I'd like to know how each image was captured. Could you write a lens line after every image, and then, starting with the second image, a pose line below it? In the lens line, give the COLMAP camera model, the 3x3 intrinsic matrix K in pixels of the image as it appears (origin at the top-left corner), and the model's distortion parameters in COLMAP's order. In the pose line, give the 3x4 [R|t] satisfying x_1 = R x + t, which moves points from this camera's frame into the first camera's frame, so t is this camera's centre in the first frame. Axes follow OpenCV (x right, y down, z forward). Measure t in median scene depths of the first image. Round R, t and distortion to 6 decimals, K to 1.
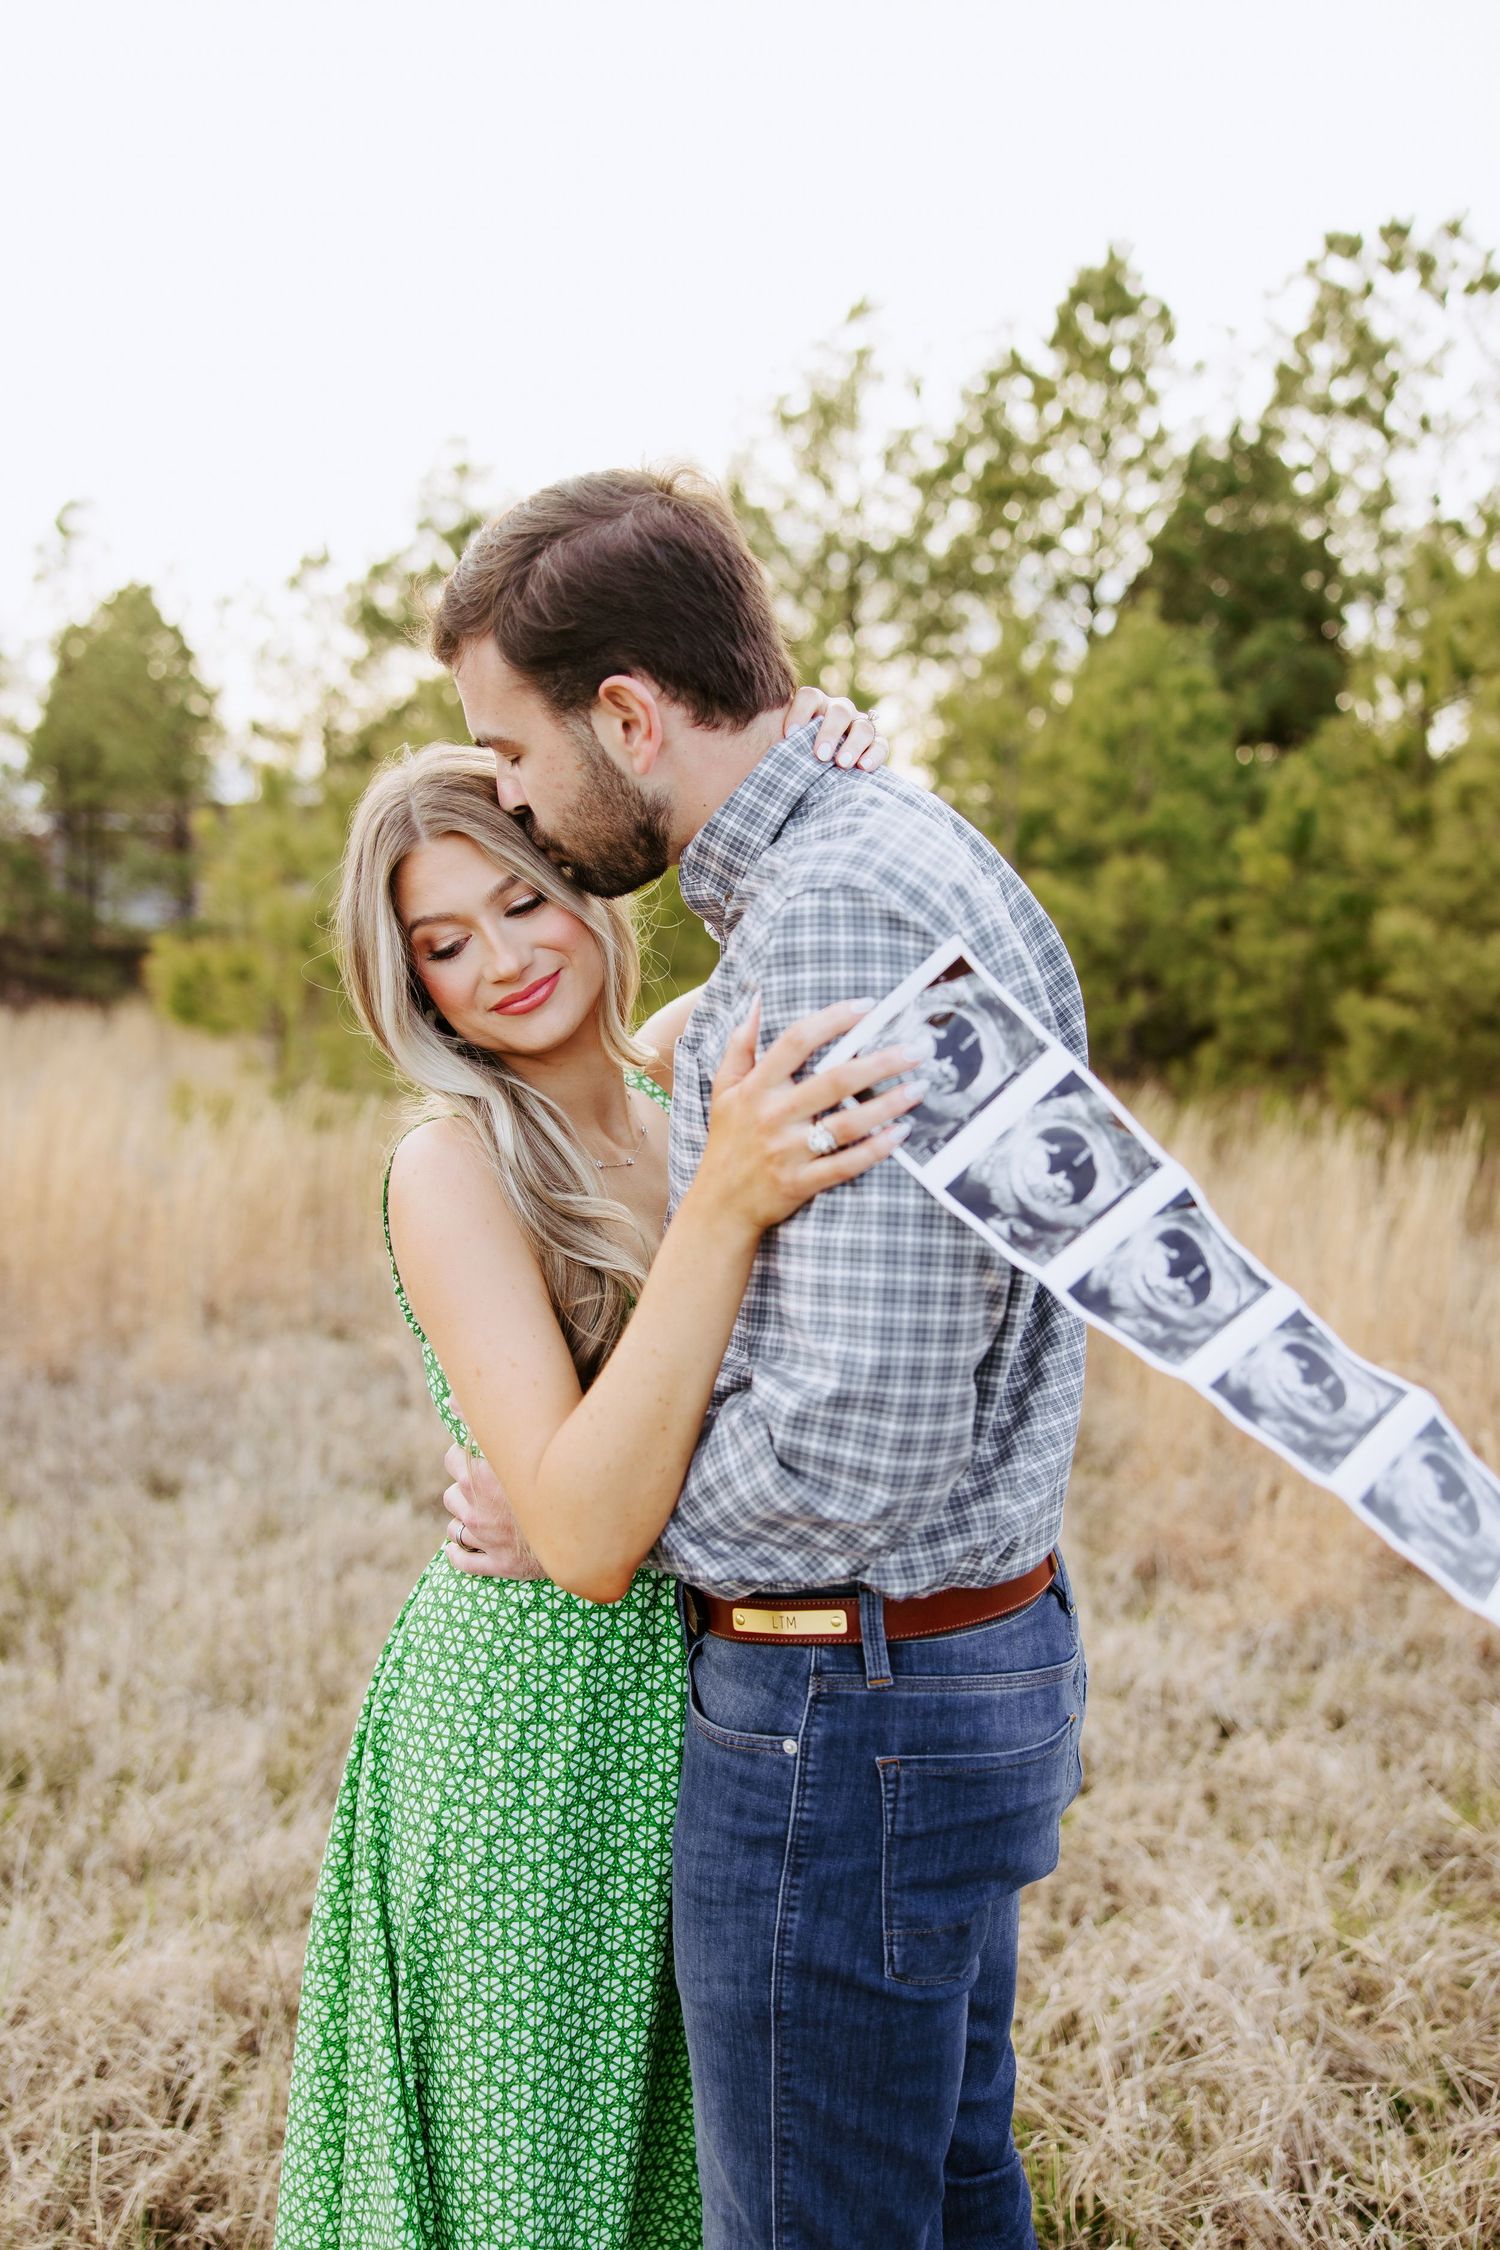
lens RADIAL K [[1742.6, 0, 724.7], [0, 1742.6, 1142.9], [0, 0, 1]] dist [-0.094803, 0.074350]
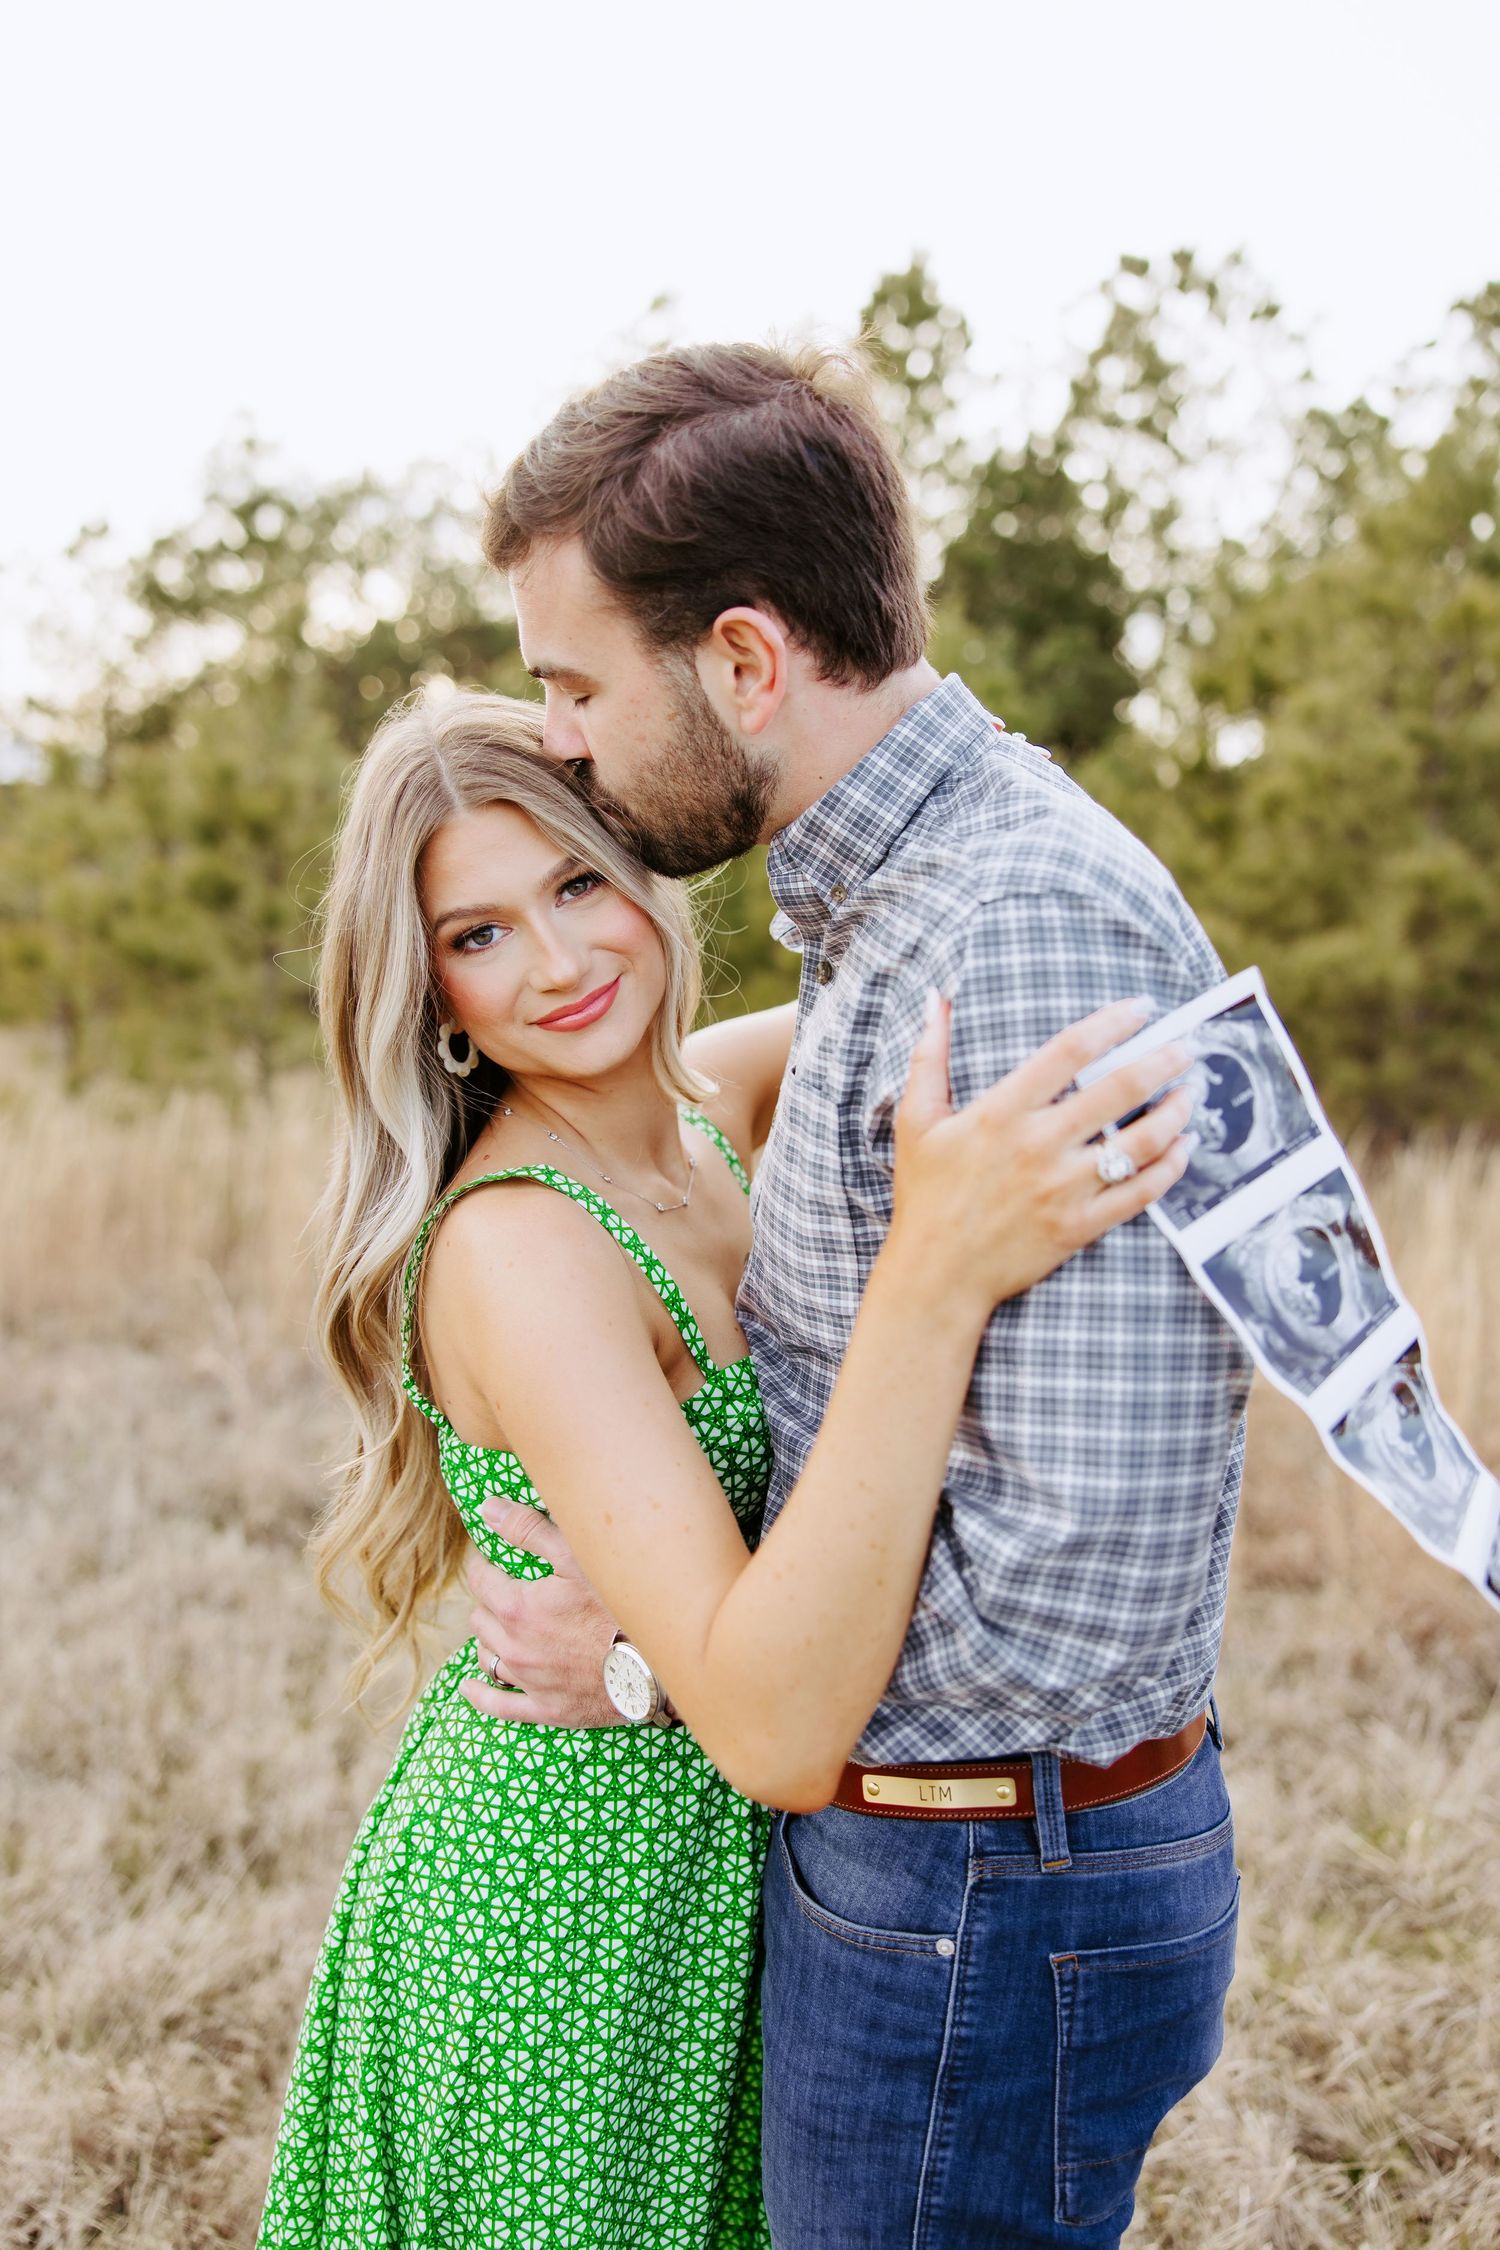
lens RADIAL K [[1684.8, 0, 716.0], [0, 1684.8, 1162.0], [0, 0, 1]] dist [-0.029732, 0.009005]
pose [[0.991641, 0.012274, 0.128441, -0.157851], [-0.015094, 0.999665, 0.021005, -0.031390], [-0.128140, -0.022769, 0.991495, 0.215135]]
